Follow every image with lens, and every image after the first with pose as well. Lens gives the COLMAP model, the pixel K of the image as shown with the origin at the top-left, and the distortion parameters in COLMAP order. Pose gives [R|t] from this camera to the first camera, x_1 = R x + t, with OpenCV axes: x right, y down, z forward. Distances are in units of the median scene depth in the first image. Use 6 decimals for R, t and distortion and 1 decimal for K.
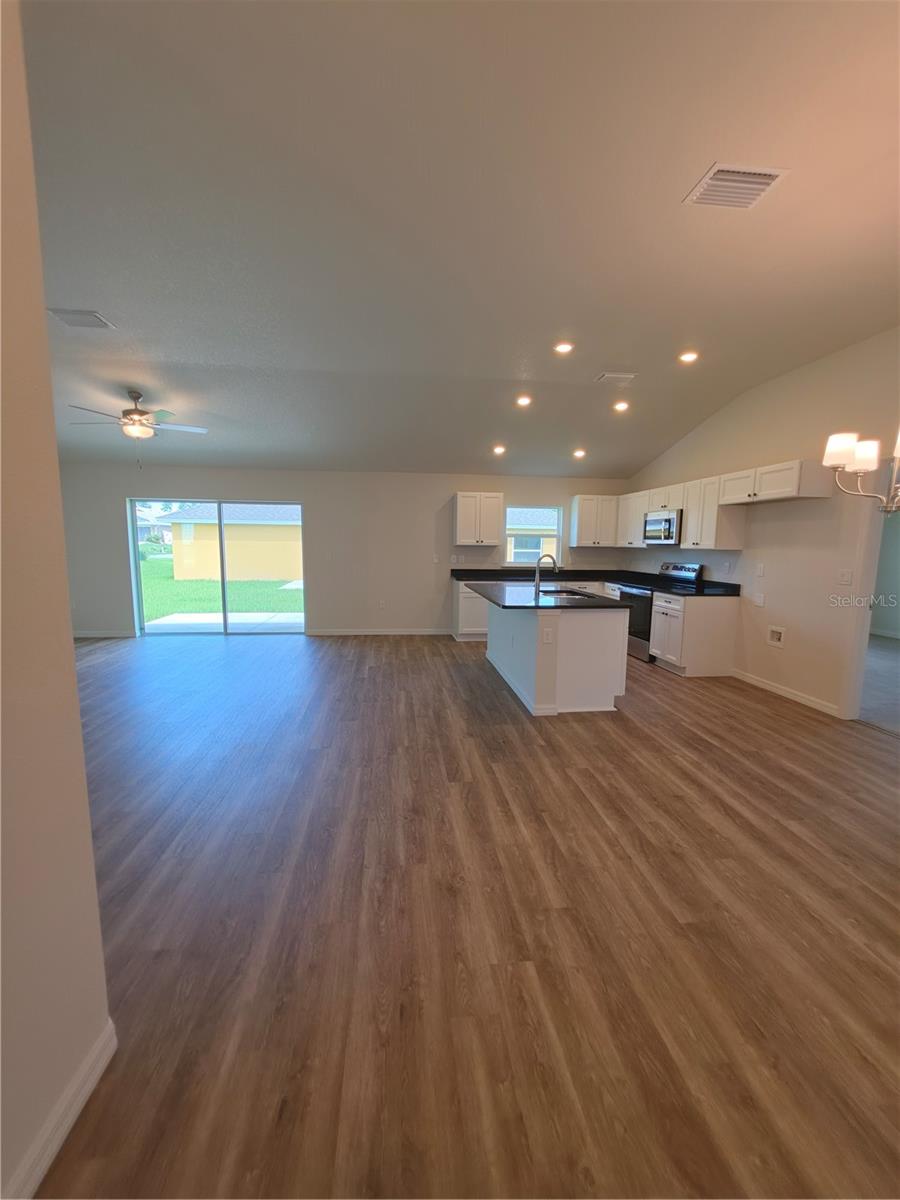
lens RADIAL K [[492.8, 0, 450.0], [0, 492.8, 600.0], [0, 0, 1]] dist [-0.000967, -0.000077]
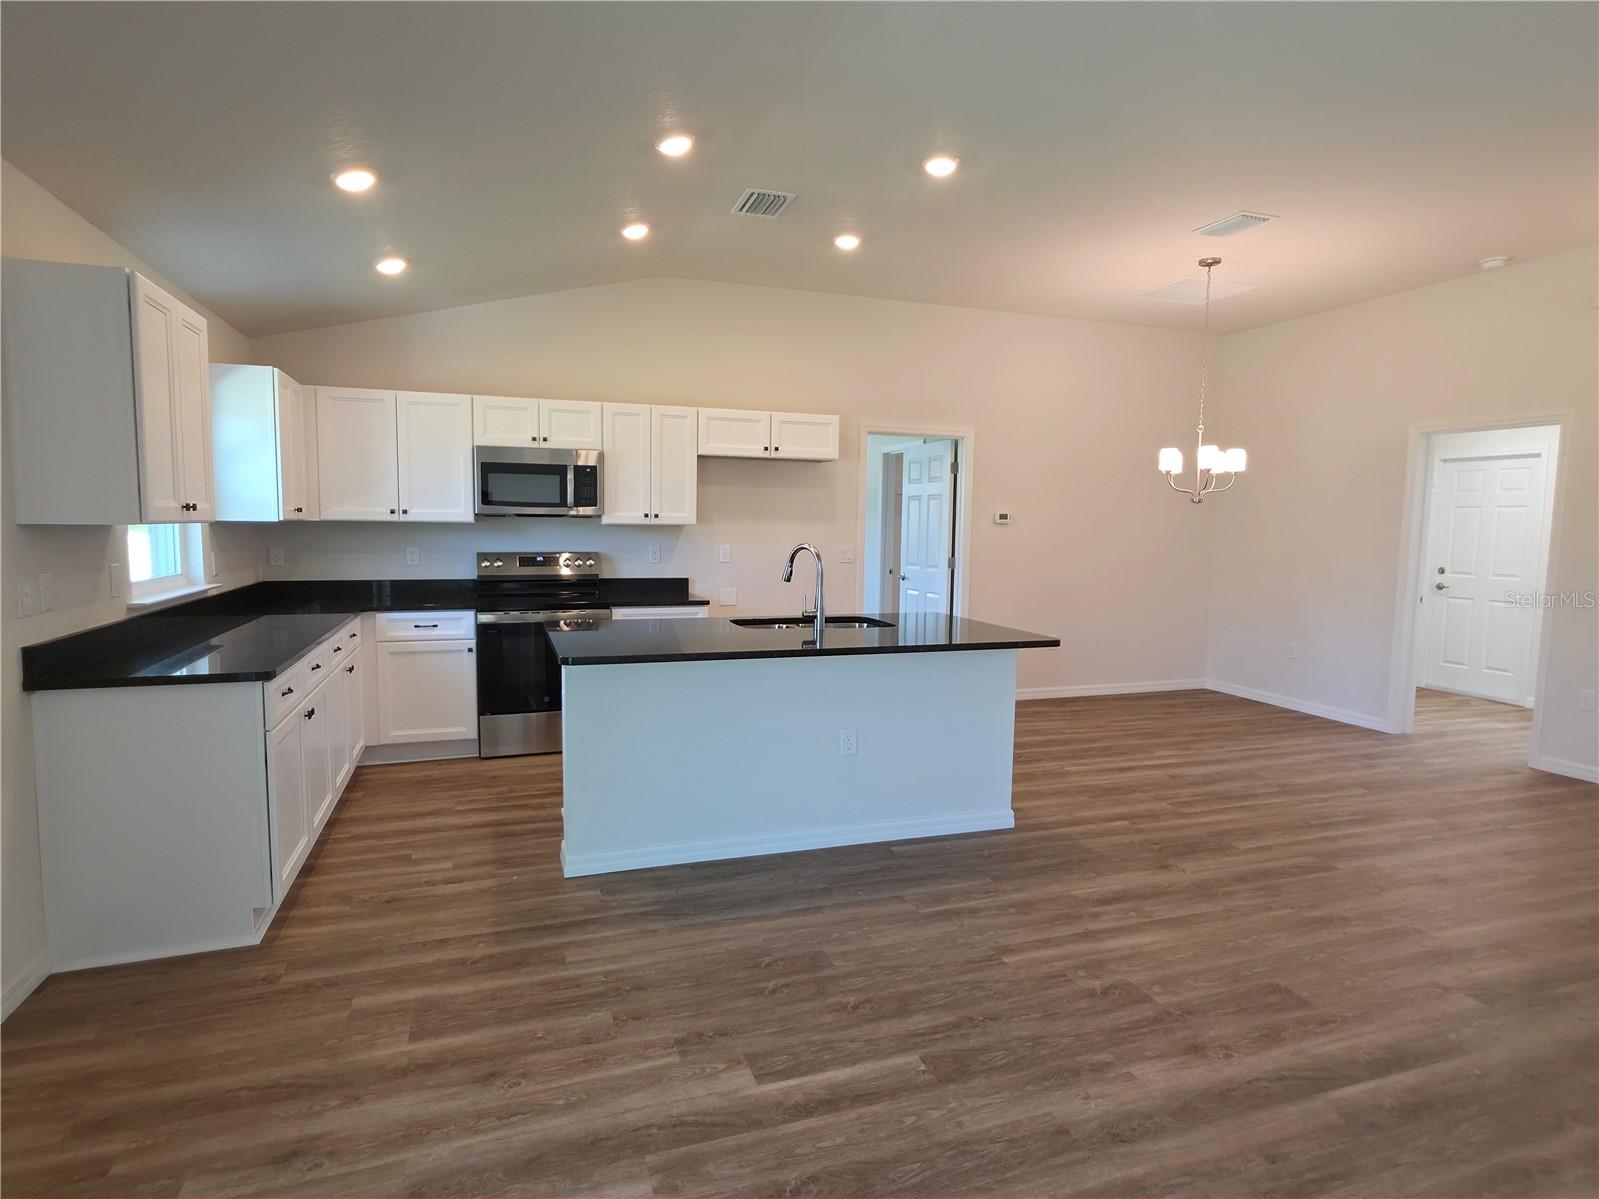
lens RADIAL K [[862.4, 0, 799.5], [0, 862.4, 599.5], [0, 0, 1]] dist [-0.006622, -0.001178]
pose [[-0.219411, -0.104806, 0.969987, -0.709337], [0.096117, 0.987055, 0.128392, -0.174564], [-0.970886, 0.121403, -0.206497, 1.410957]]
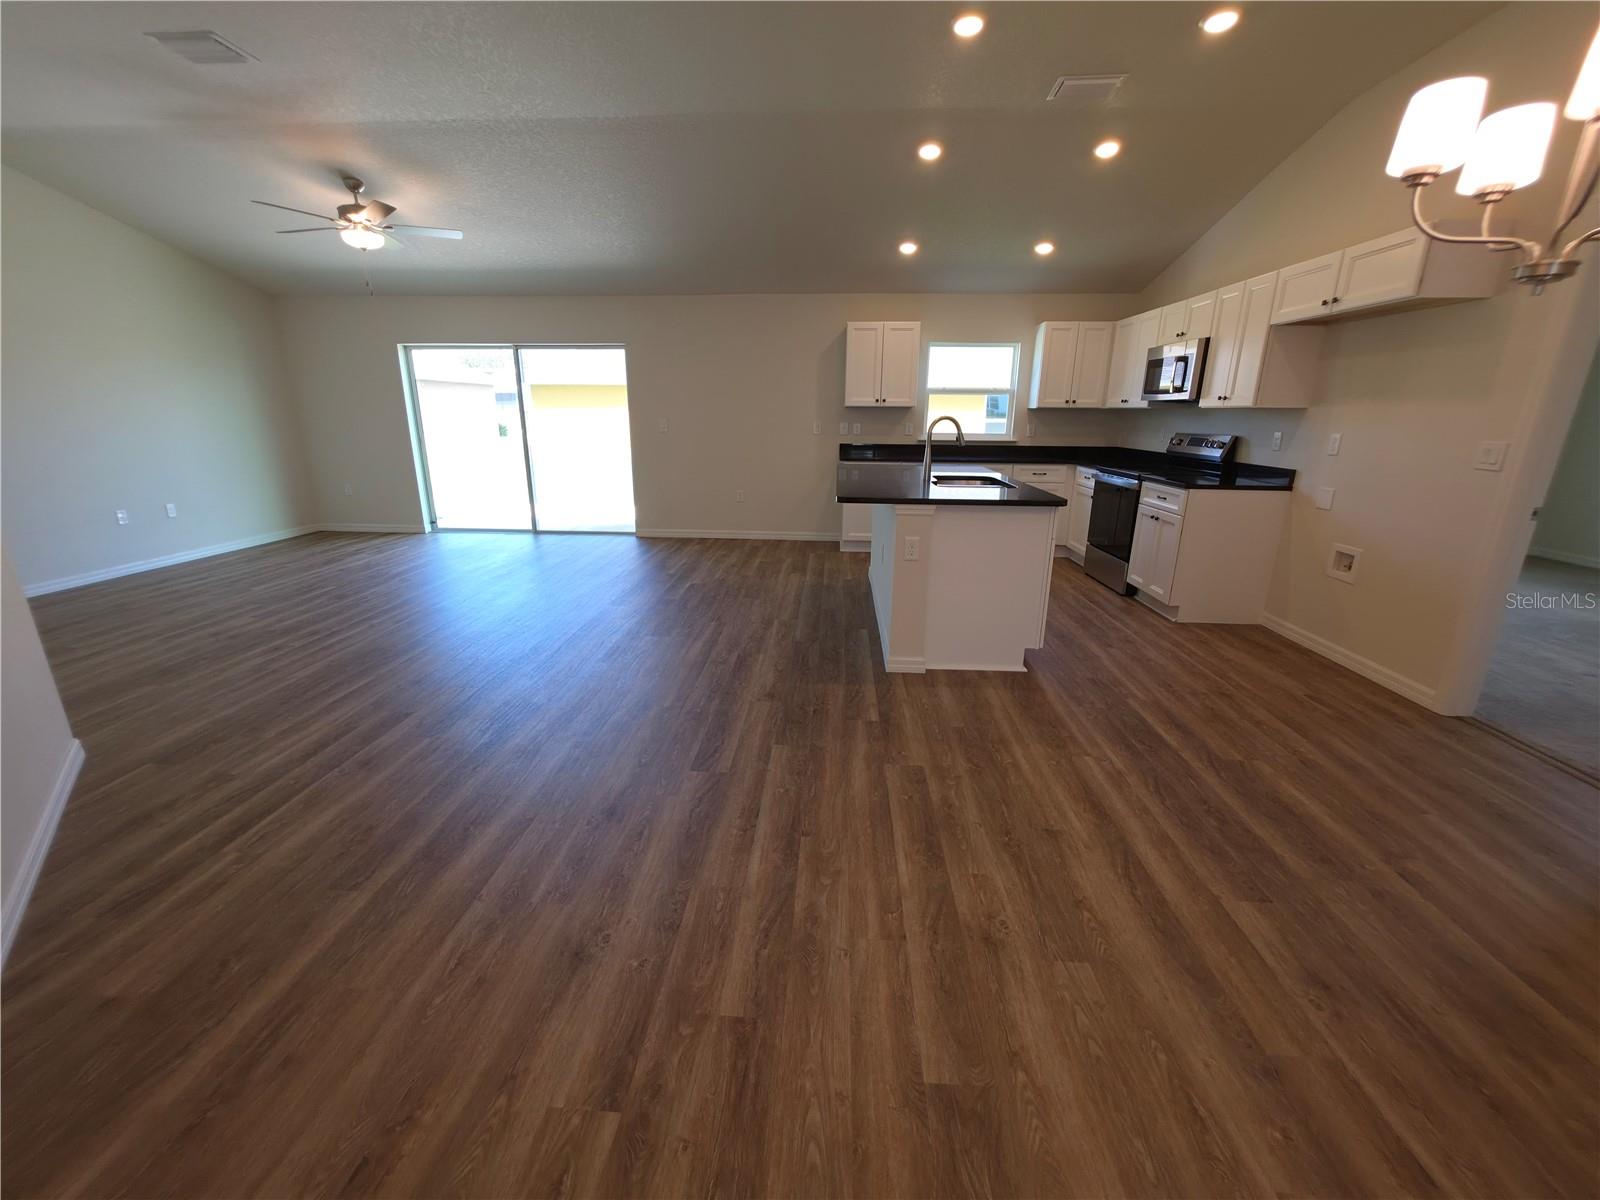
lens RADIAL K [[657.0, 0, 792.7], [0, 657.0, 595.7], [0, 0, 1]] dist [-0.000967, -0.000077]
pose [[0.982886, 0.044222, -0.178829, 0.198033], [-0.015797, 0.987416, 0.157352, 0.002923], [0.183537, -0.151834, 0.971216, 0.157617]]
